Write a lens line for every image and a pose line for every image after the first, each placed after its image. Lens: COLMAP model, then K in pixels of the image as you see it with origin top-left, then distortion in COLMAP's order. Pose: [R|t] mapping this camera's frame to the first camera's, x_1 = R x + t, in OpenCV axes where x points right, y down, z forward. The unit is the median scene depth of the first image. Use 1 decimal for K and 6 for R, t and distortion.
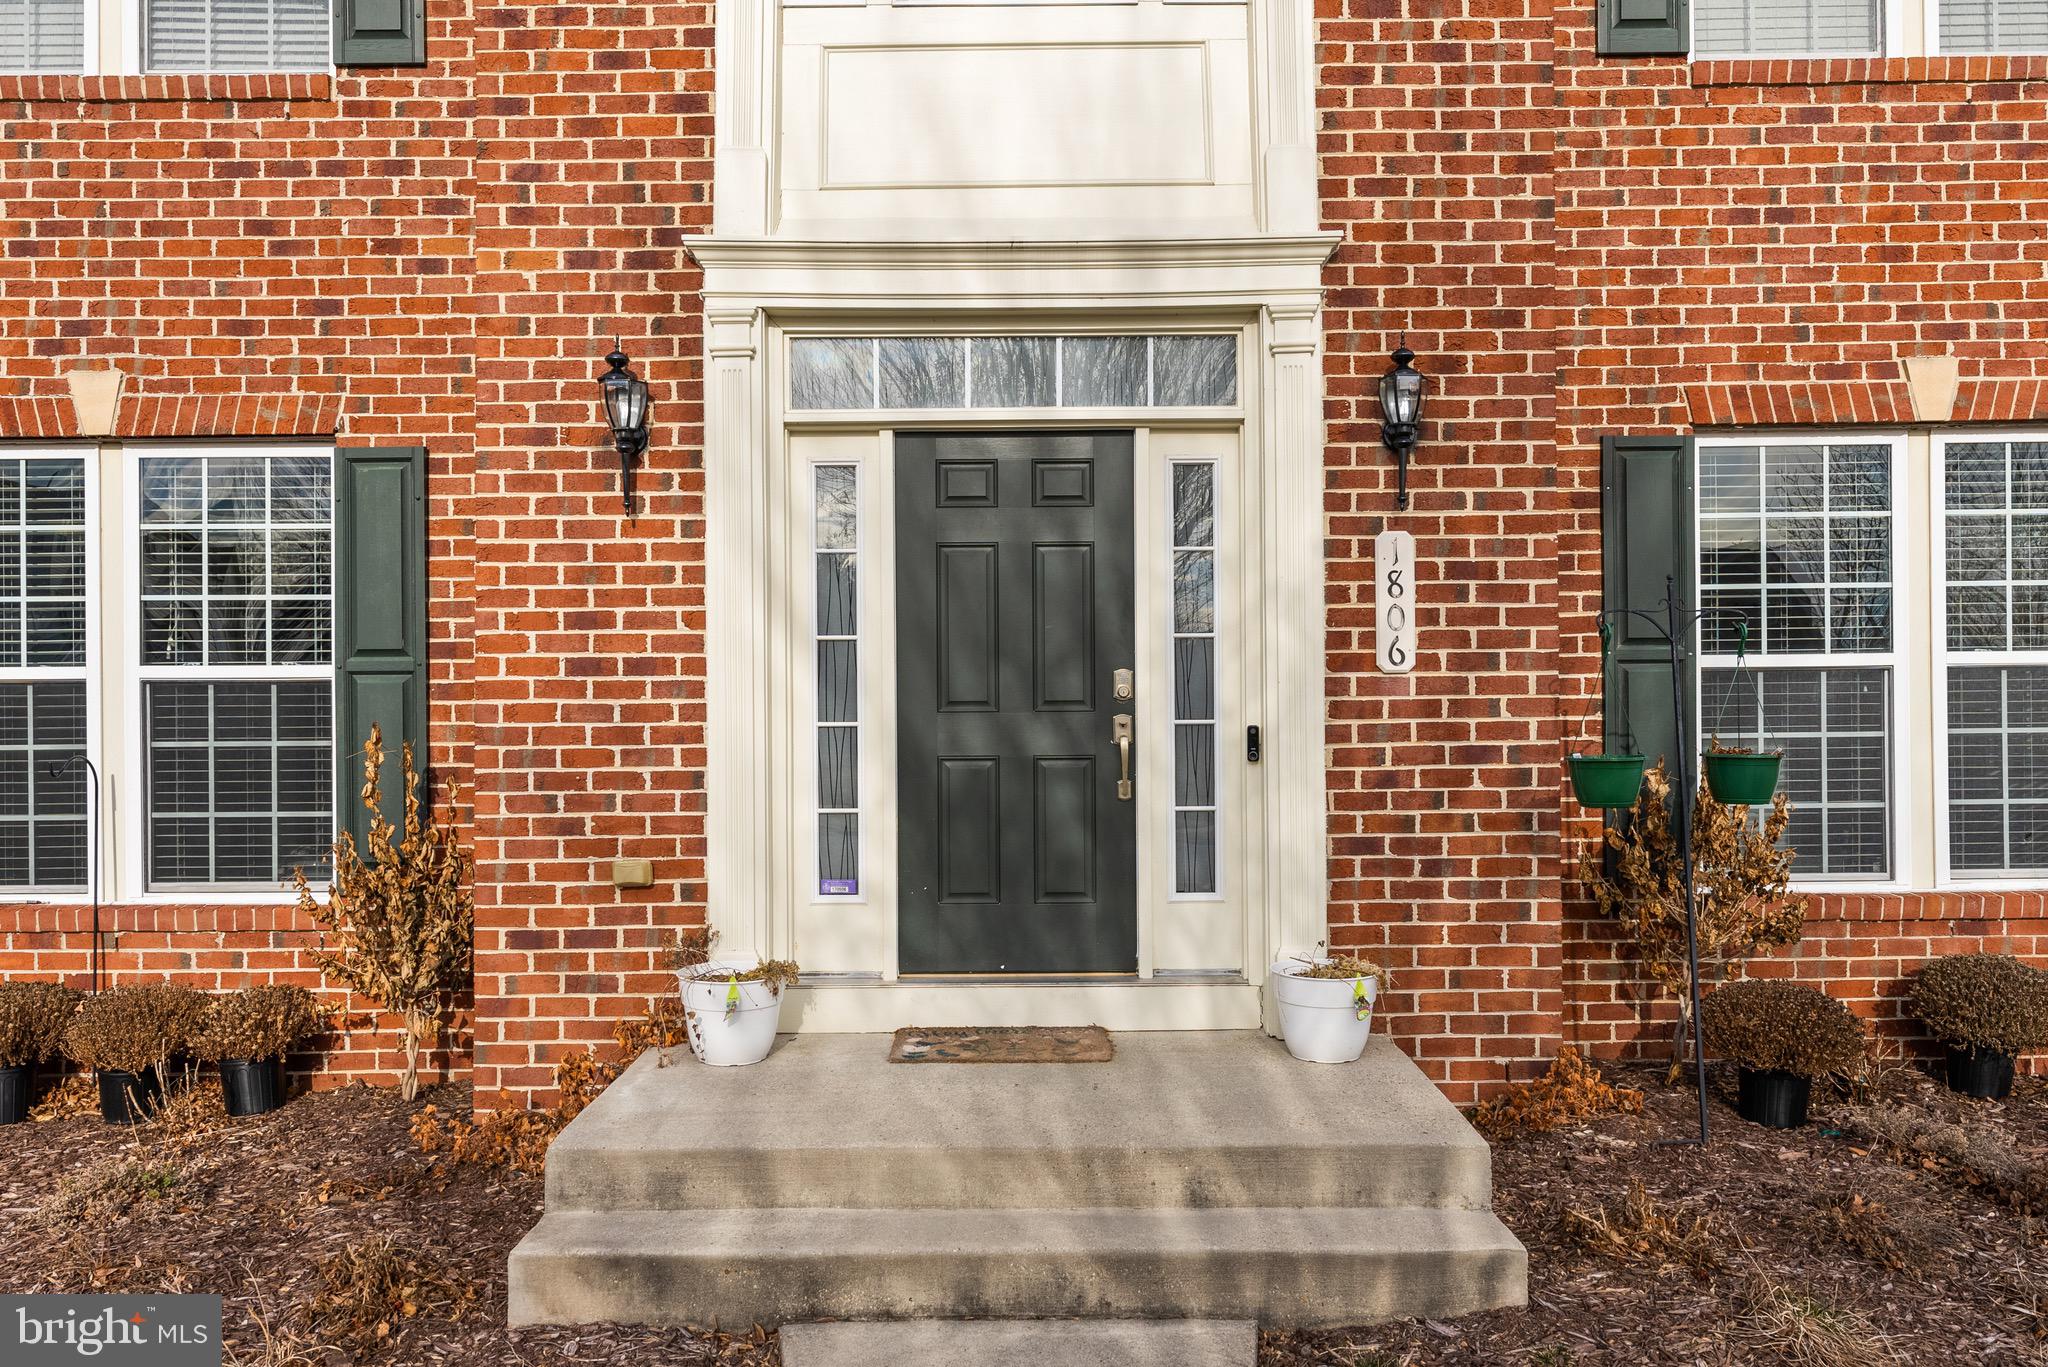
lens RADIAL K [[1530.5, 0, 872.8], [0, 1530.5, 689.7], [0, 0, 1]] dist [-0.001576, 0.000964]
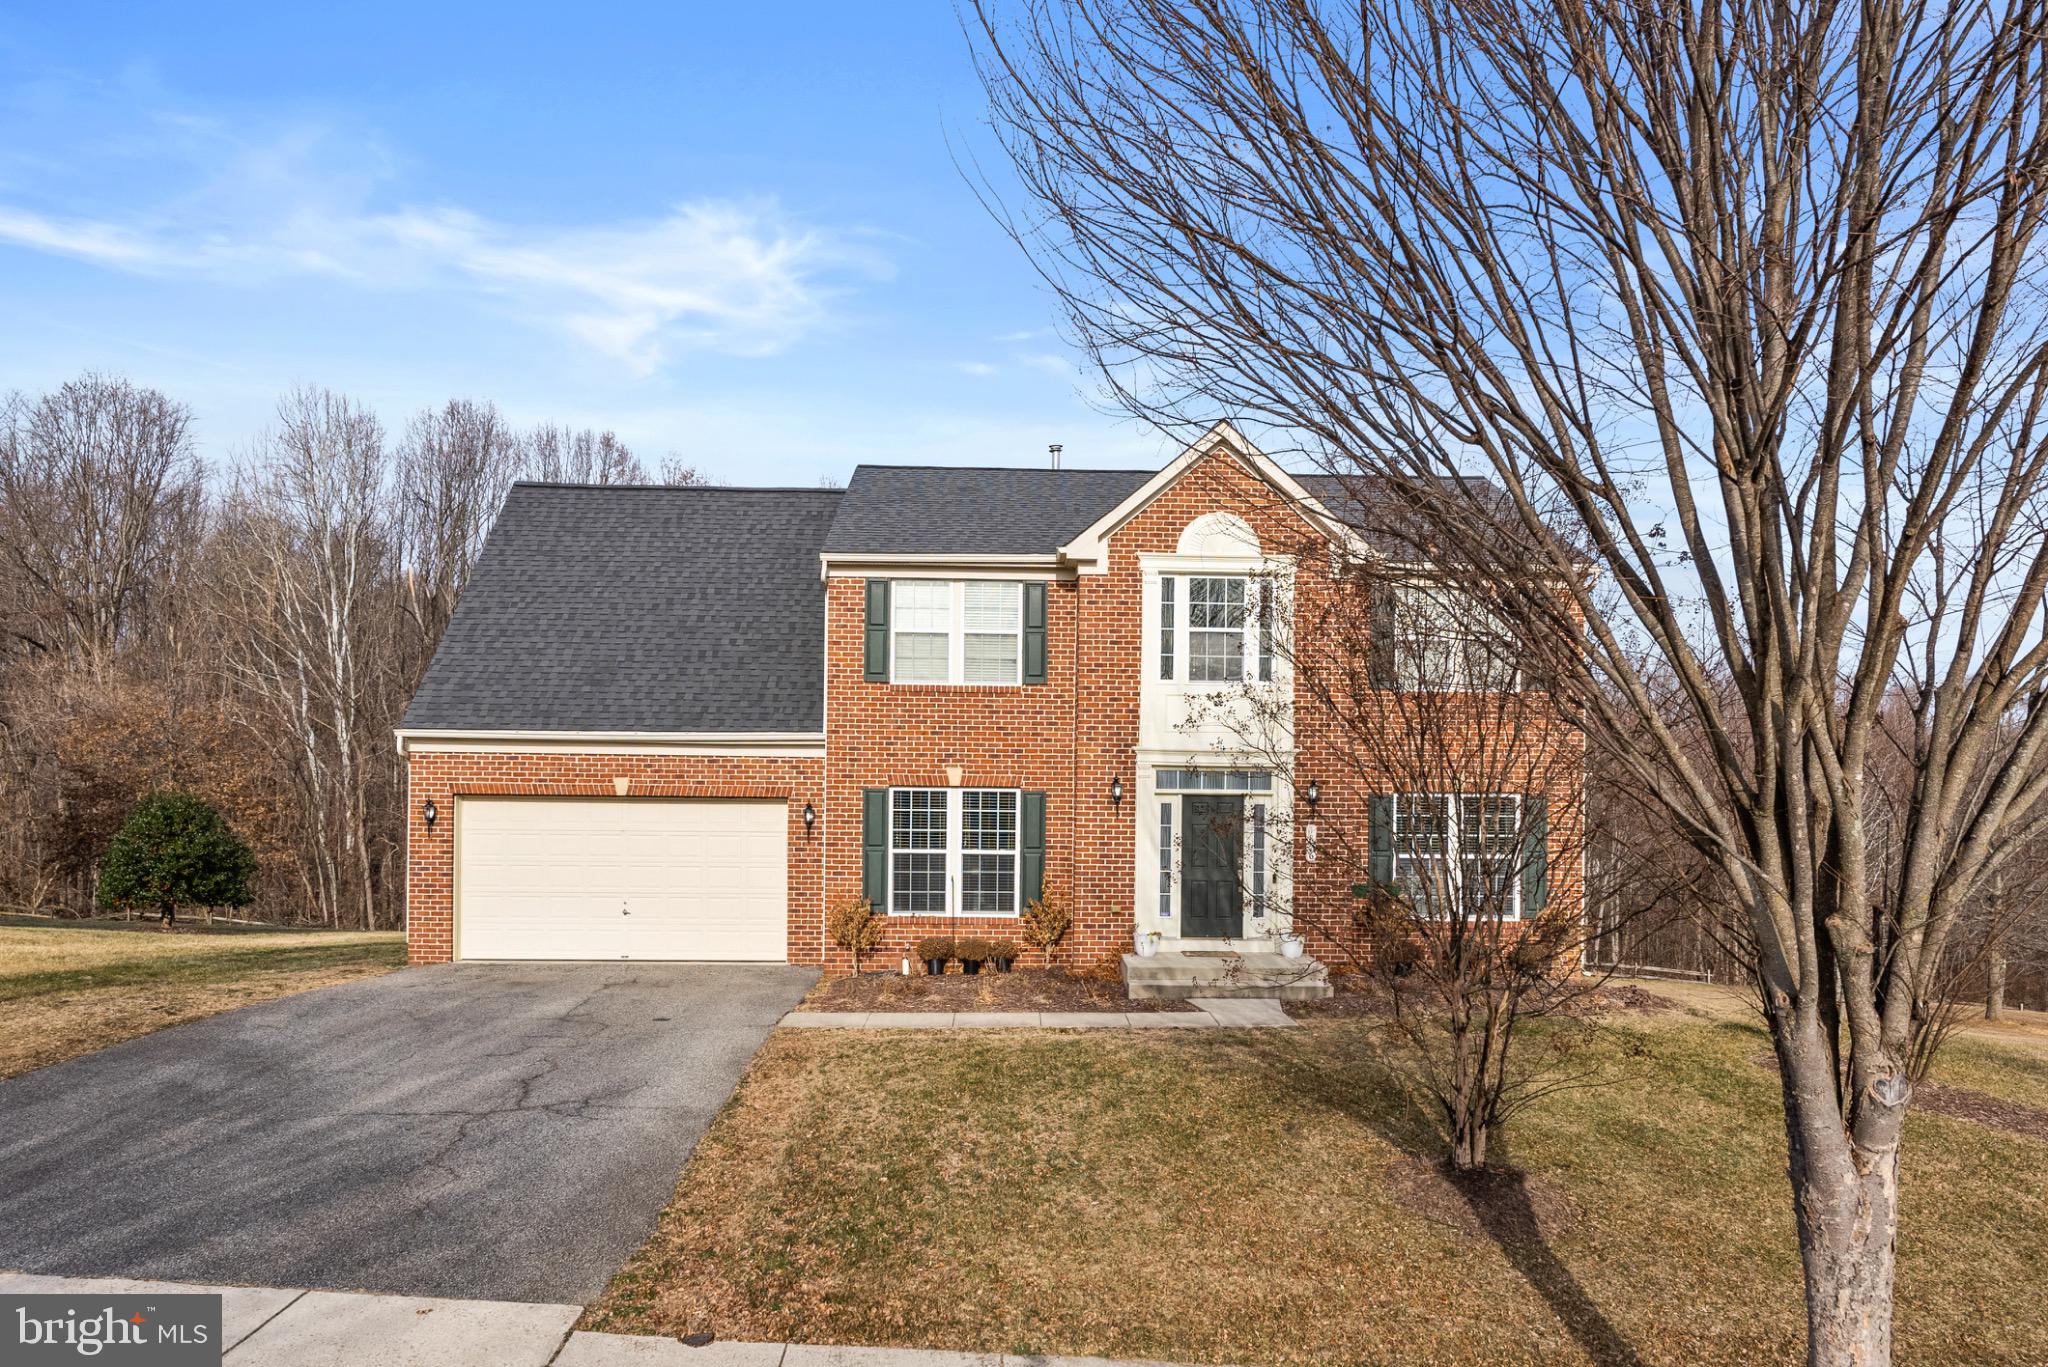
lens RADIAL K [[1180.1, 0, 975.1], [0, 1180.1, 783.9], [0, 0, 1]] dist [-0.000008, -0.000172]
pose [[0.999352, 0.017819, 0.031269, -0.596920], [-0.017840, 0.999841, 0.000397, -0.188618], [-0.031257, -0.000954, 0.999511, -1.932258]]
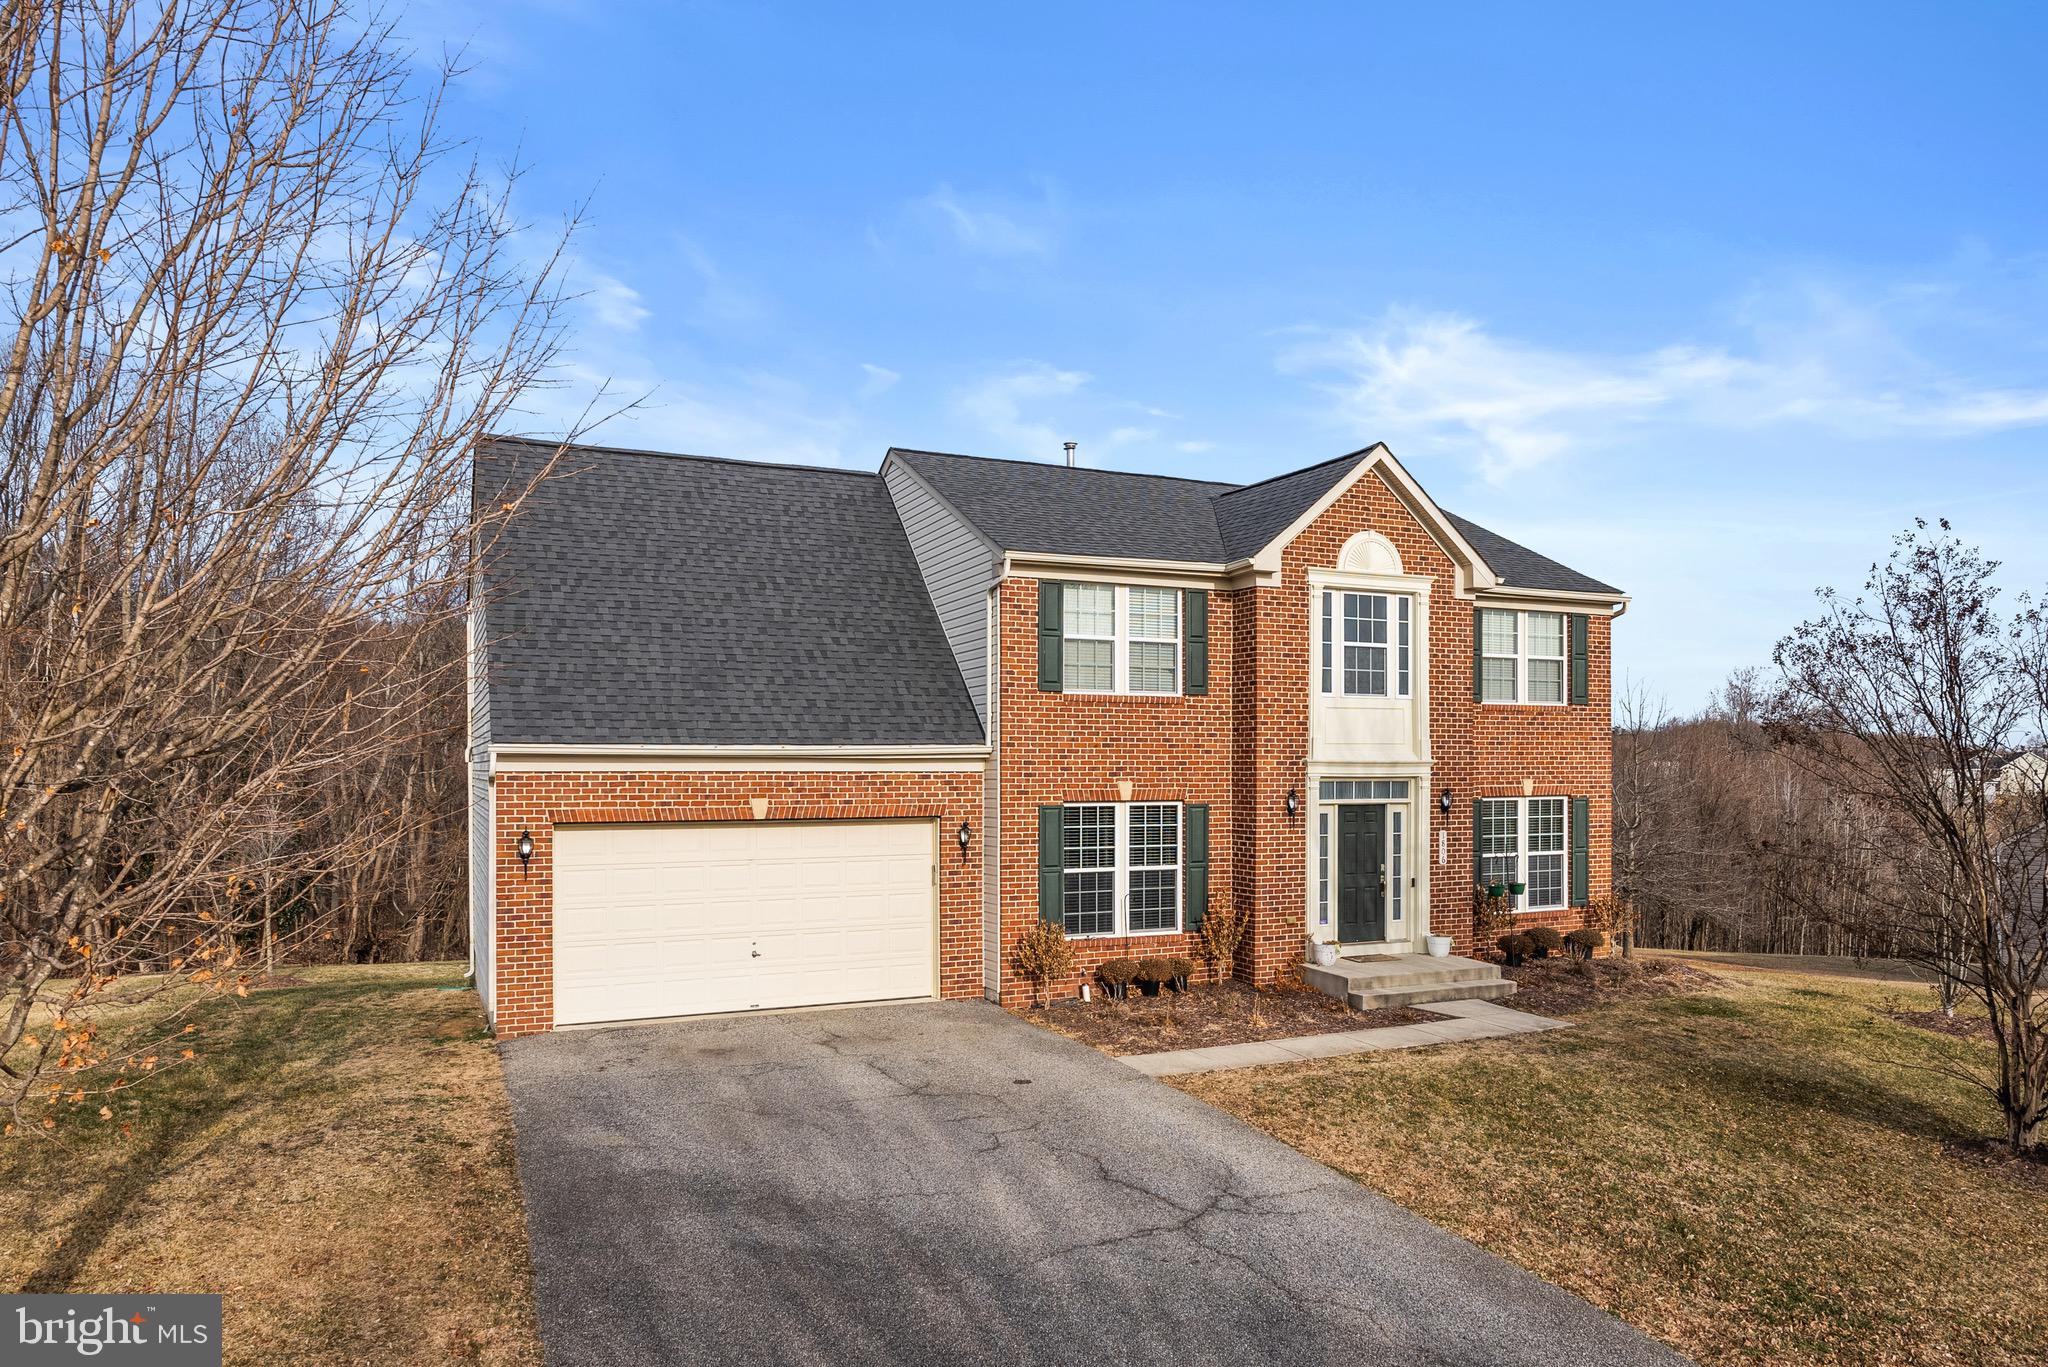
lens RADIAL K [[1180.1, 0, 975.1], [0, 1180.1, 783.9], [0, 0, 1]] dist [-0.000008, -0.000172]
pose [[0.926584, 0.000692, 0.376088, -1.987359], [-0.005147, 0.999928, 0.010840, -0.251921], [-0.376053, -0.011979, 0.926521, -1.451609]]
